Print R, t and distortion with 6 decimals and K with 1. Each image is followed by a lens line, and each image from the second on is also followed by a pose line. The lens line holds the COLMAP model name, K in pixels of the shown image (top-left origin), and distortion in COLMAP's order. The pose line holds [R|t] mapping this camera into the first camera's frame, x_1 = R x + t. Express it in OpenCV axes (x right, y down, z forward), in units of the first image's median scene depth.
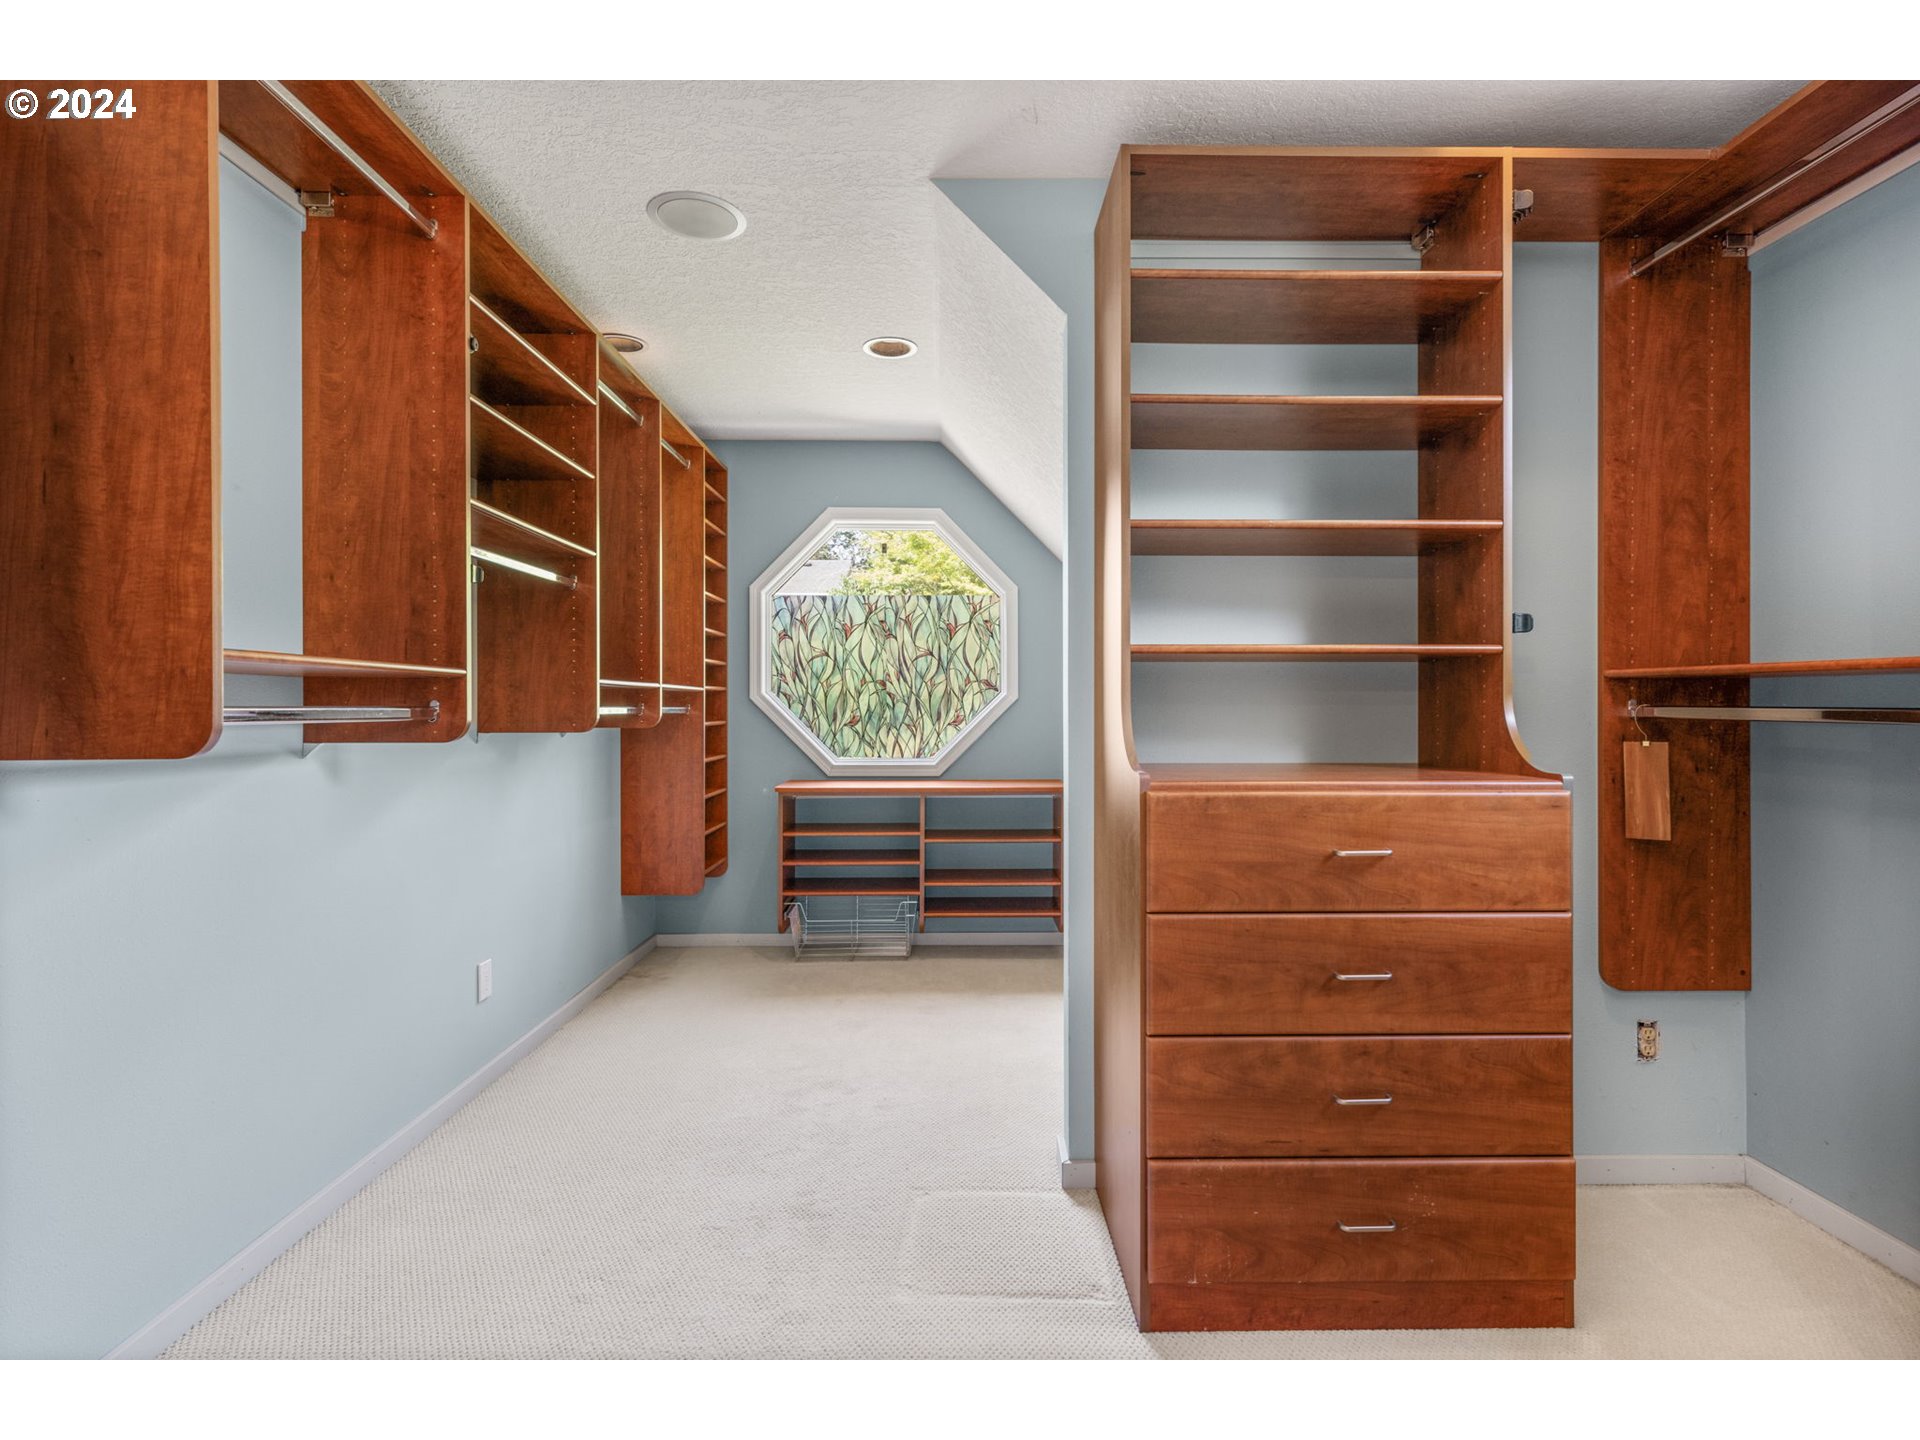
lens RADIAL K [[963.0, 0, 960.8], [0, 963.0, 705.6], [0, 0, 1]] dist [-0.002131, -0.000239]
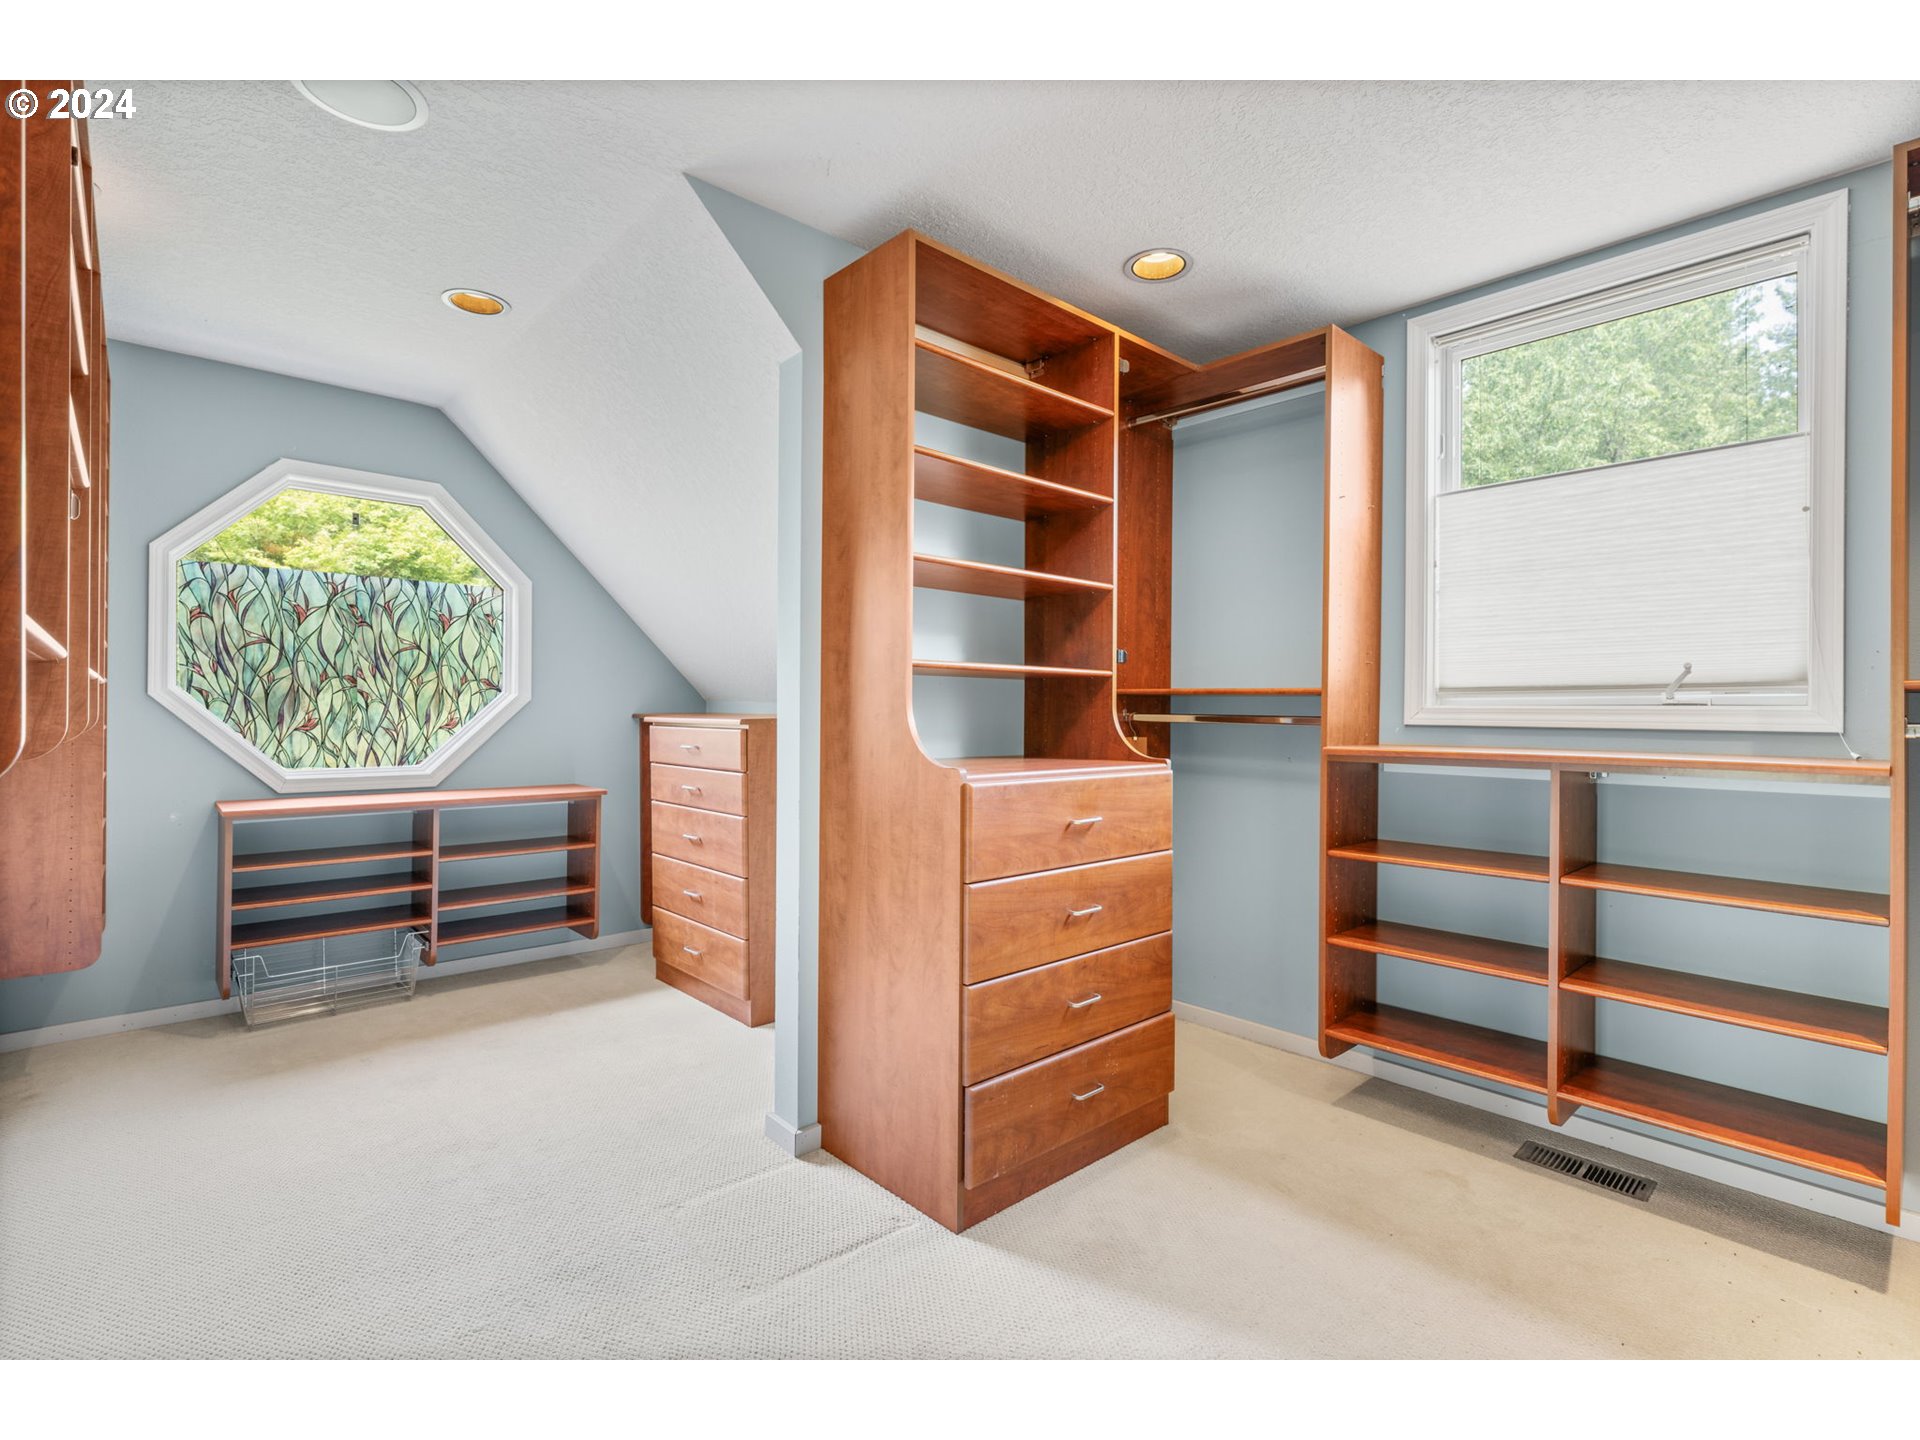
lens RADIAL K [[897.5, 0, 961.5], [0, 897.5, 707.9], [0, 0, 1]] dist [0.002219, 0.000005]
pose [[0.745058, 0.008671, 0.666944, -0.231674], [-0.009075, 0.999955, -0.002862, -0.000997], [-0.666938, -0.003920, 0.745102, 0.067896]]
